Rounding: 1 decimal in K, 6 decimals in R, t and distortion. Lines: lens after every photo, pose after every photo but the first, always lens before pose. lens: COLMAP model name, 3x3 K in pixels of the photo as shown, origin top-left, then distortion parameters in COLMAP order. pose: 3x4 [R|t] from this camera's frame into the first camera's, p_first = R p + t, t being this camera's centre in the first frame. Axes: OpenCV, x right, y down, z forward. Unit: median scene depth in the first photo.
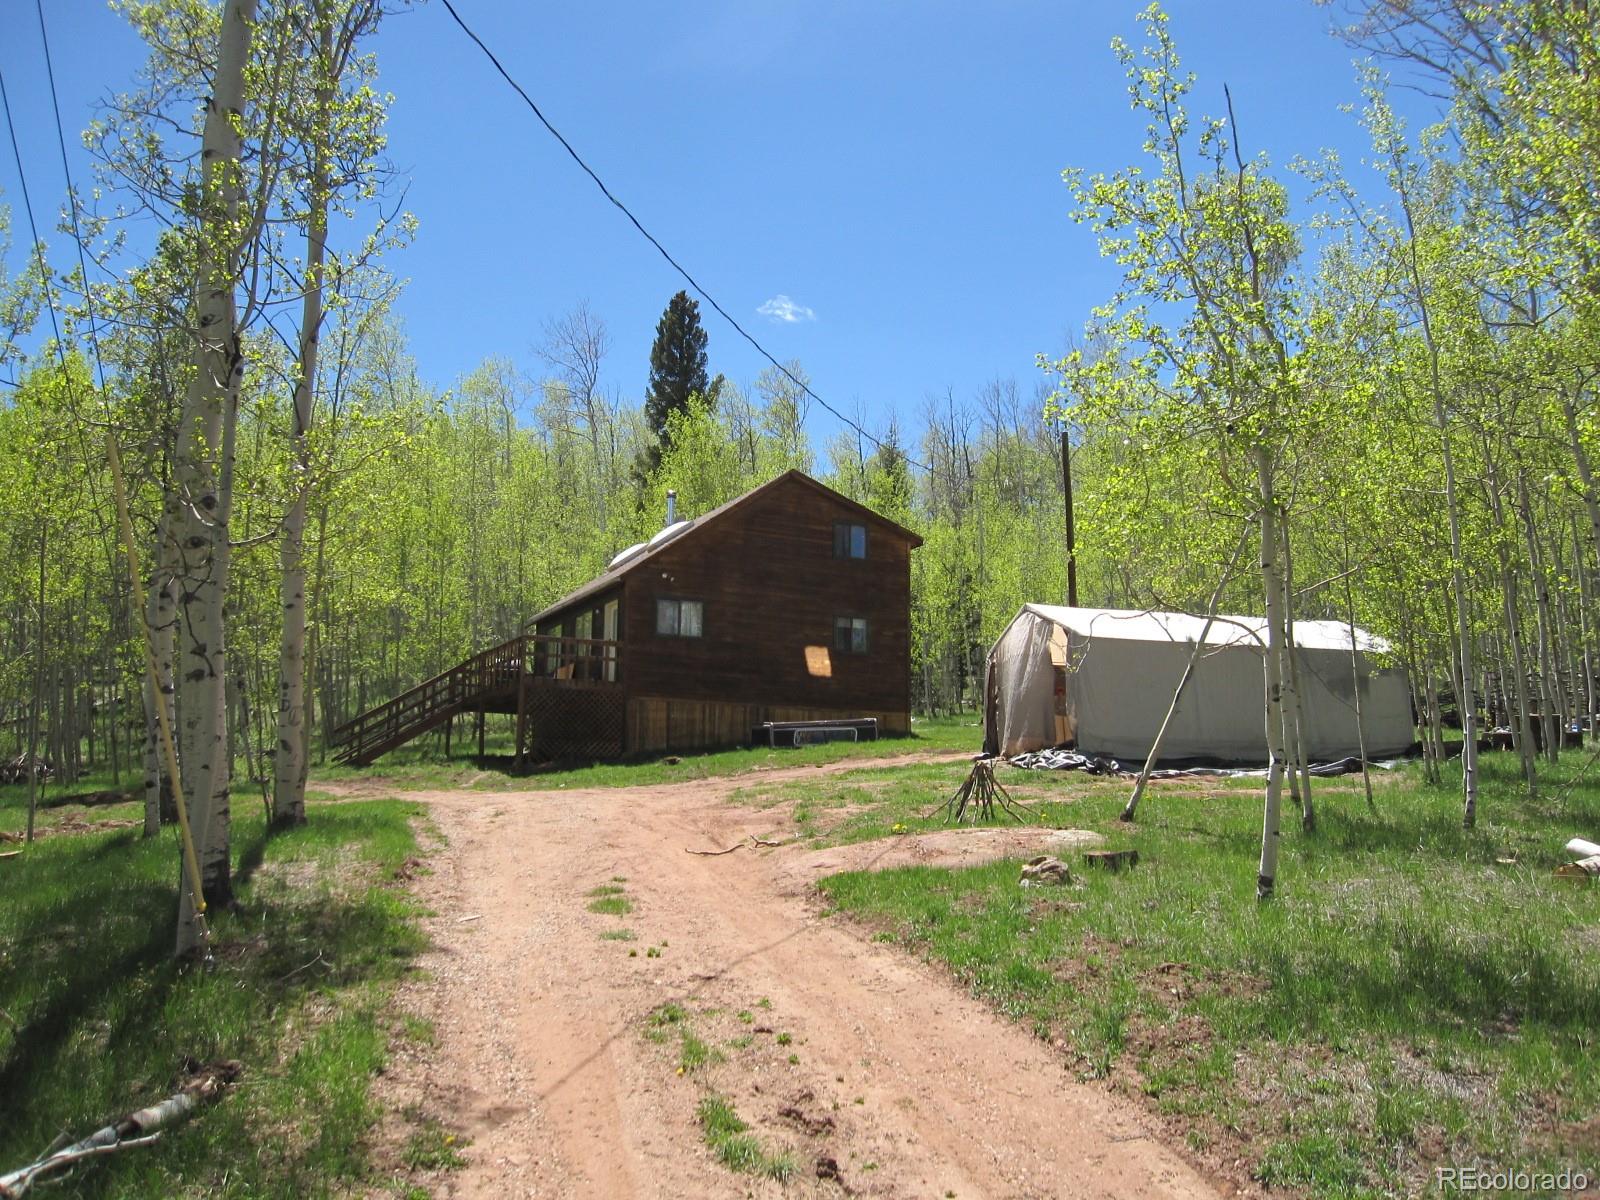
lens RADIAL K [[1341.4, 0, 809.9], [0, 1341.4, 596.9], [0, 0, 1]] dist [-0.078064, 0.057757]
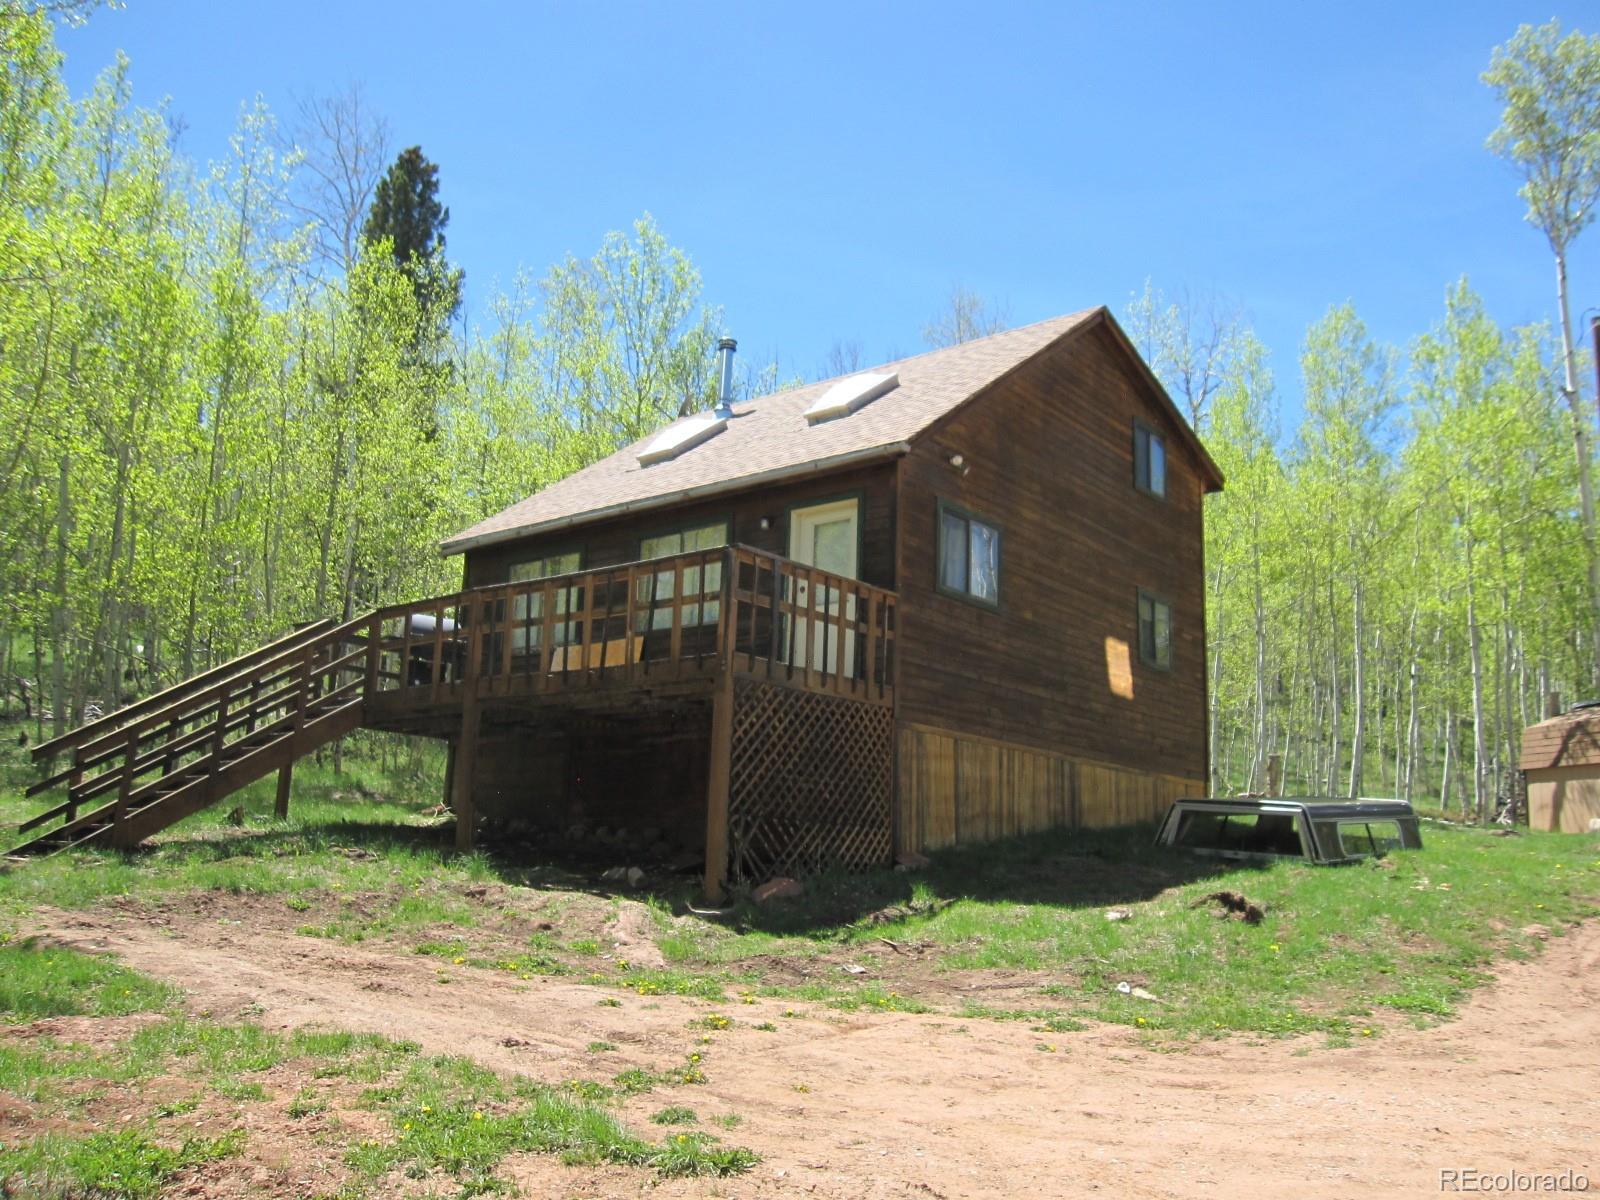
lens RADIAL K [[1341.4, 0, 809.9], [0, 1341.4, 596.9], [0, 0, 1]] dist [-0.078064, 0.057757]
pose [[0.923009, 0.108199, 0.369253, -0.294373], [-0.098605, 0.994117, -0.044819, 0.051401], [-0.371930, 0.004958, 0.928248, 0.554175]]
